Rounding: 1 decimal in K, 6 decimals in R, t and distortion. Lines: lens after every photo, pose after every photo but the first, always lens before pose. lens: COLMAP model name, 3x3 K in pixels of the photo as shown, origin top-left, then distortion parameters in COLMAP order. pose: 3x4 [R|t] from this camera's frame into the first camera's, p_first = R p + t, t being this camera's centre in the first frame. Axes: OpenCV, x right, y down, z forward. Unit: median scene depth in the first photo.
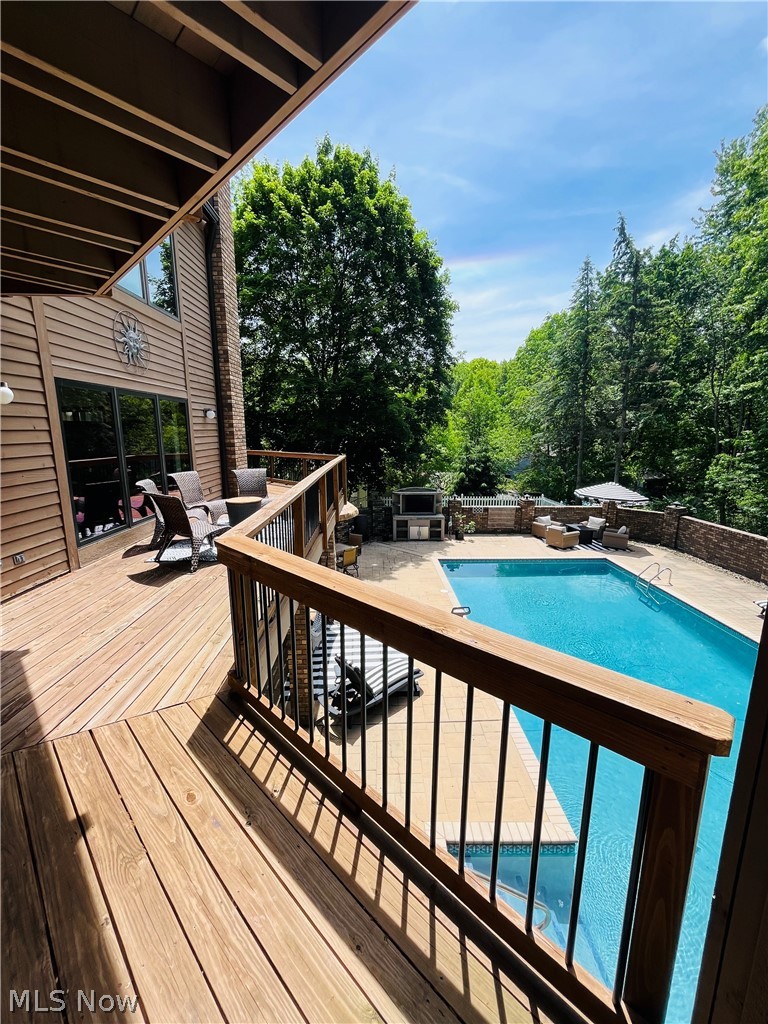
lens RADIAL K [[415.4, 0, 378.2], [0, 415.4, 518.0], [0, 0, 1]] dist [-0.013052, -0.000146]
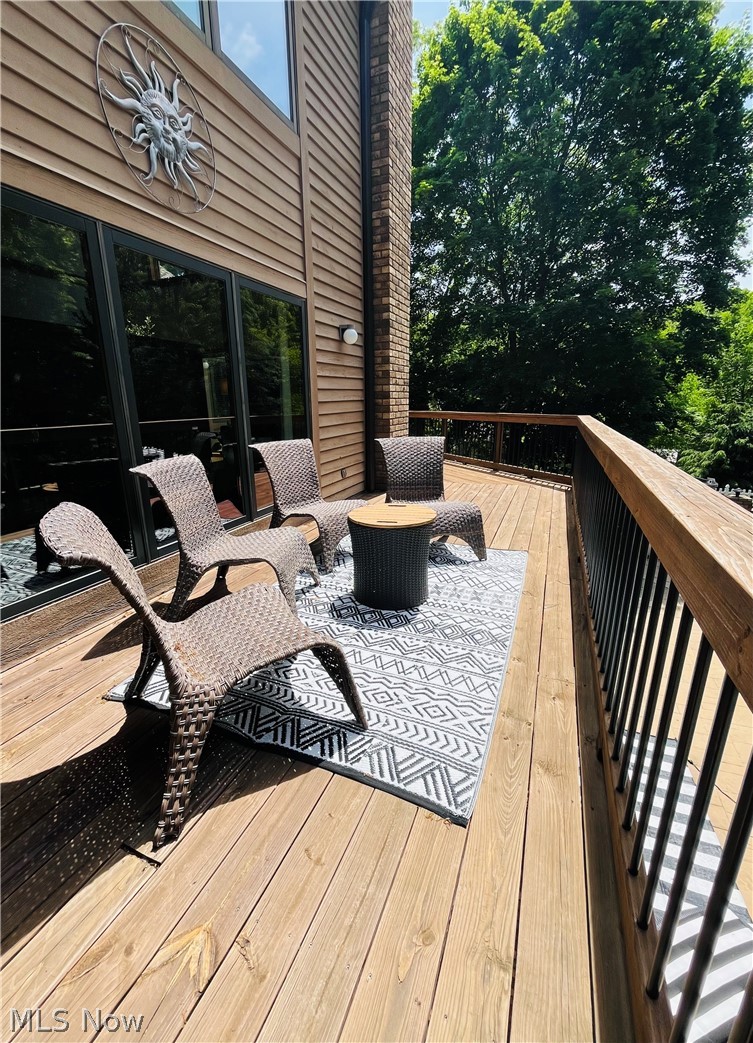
lens RADIAL K [[434.0, 0, 365.6], [0, 434.0, 520.6], [0, 0, 1]] dist [-0.003557, -0.000347]
pose [[0.919966, 0.091616, -0.381142, -0.143041], [-0.066031, 0.994629, 0.079701, -0.053011], [0.386397, -0.048155, 0.921074, 0.462950]]
